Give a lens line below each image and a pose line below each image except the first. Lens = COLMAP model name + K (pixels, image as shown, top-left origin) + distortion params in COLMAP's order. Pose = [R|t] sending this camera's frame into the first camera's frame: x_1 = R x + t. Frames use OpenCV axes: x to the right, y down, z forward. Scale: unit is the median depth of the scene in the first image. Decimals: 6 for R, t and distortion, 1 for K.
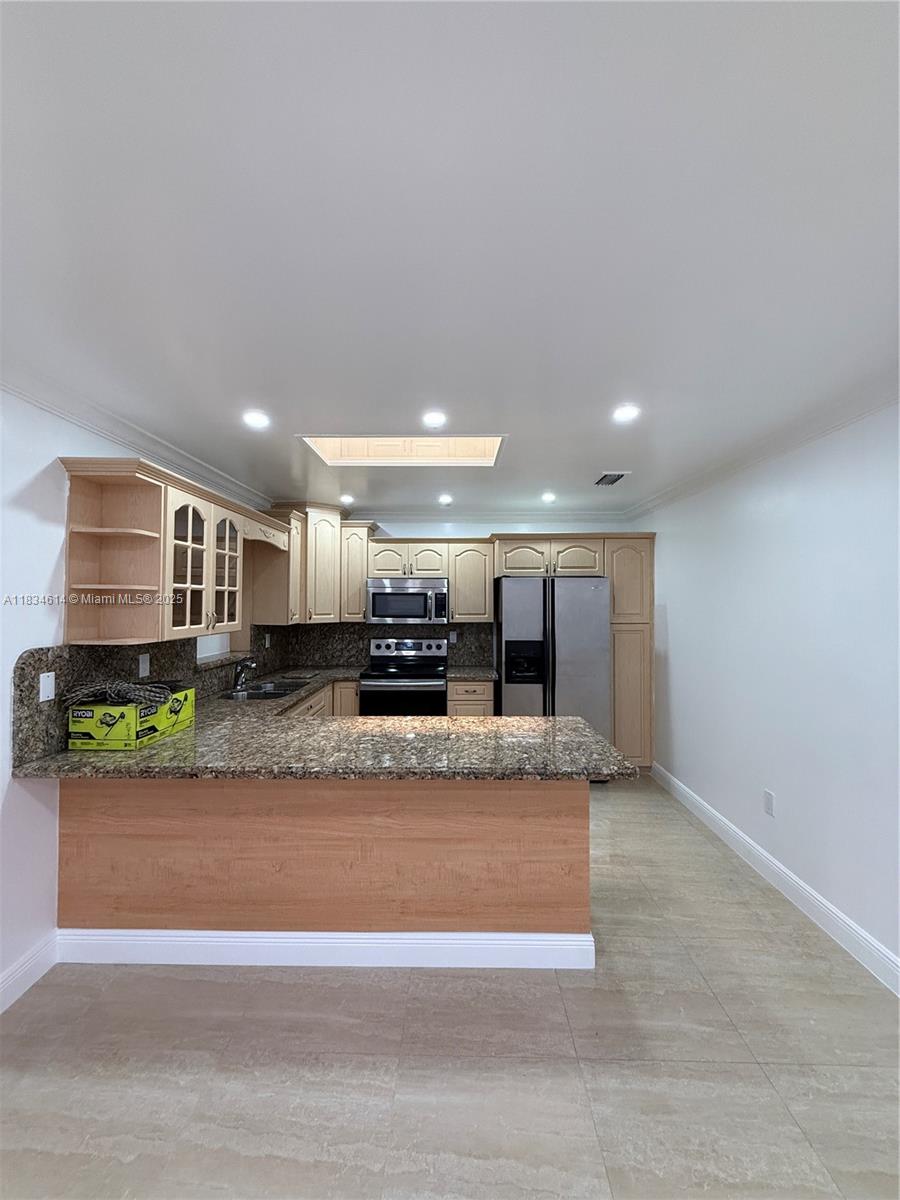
lens RADIAL K [[480.0, 0, 451.5], [0, 480.0, 598.0], [0, 0, 1]] dist [0.001300, 0.000173]
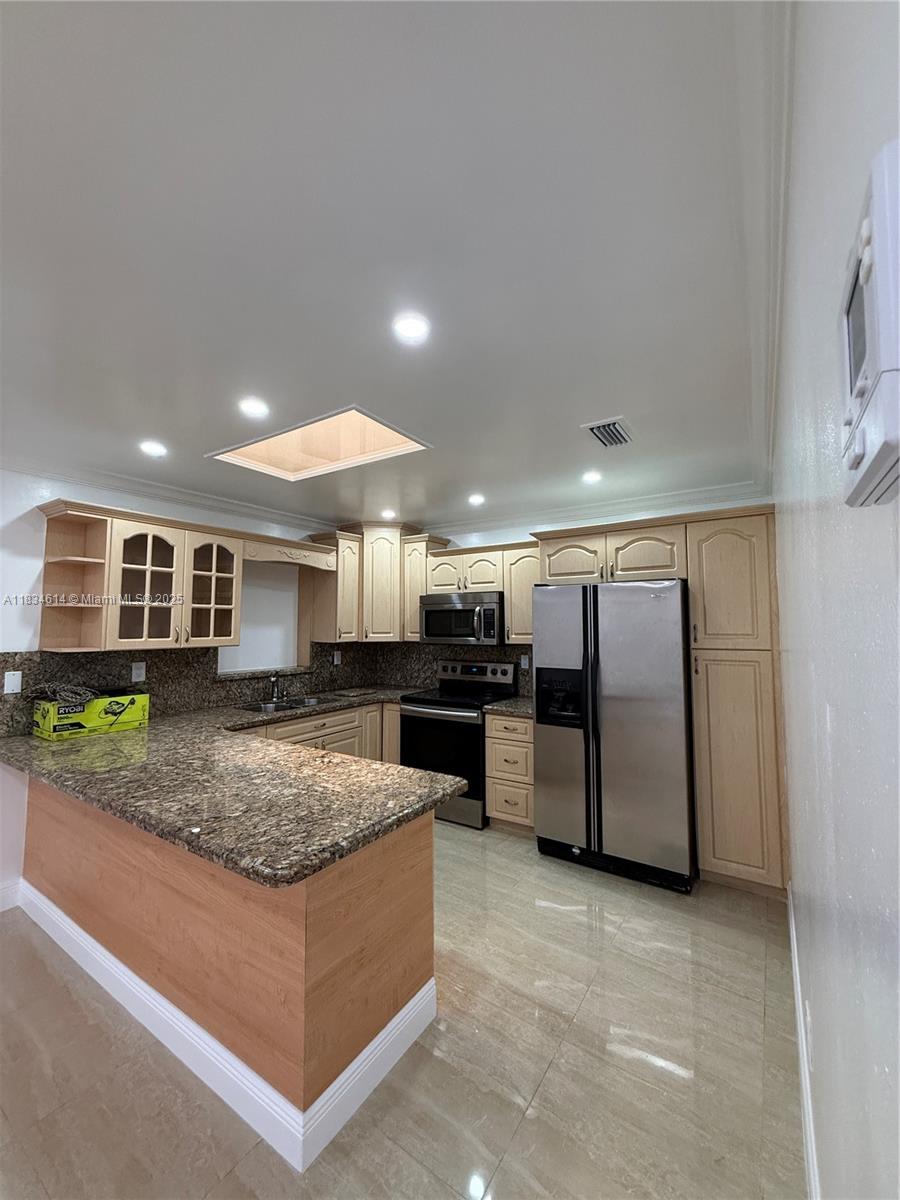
lens RADIAL K [[480.0, 0, 449.3], [0, 480.0, 597.1], [0, 0, 1]] dist [0.001300, 0.000173]
pose [[0.840413, -0.034890, -0.540822, 0.418737], [0.006730, 0.998520, -0.053959, 0.015828], [0.541904, 0.041709, 0.839405, 0.263820]]
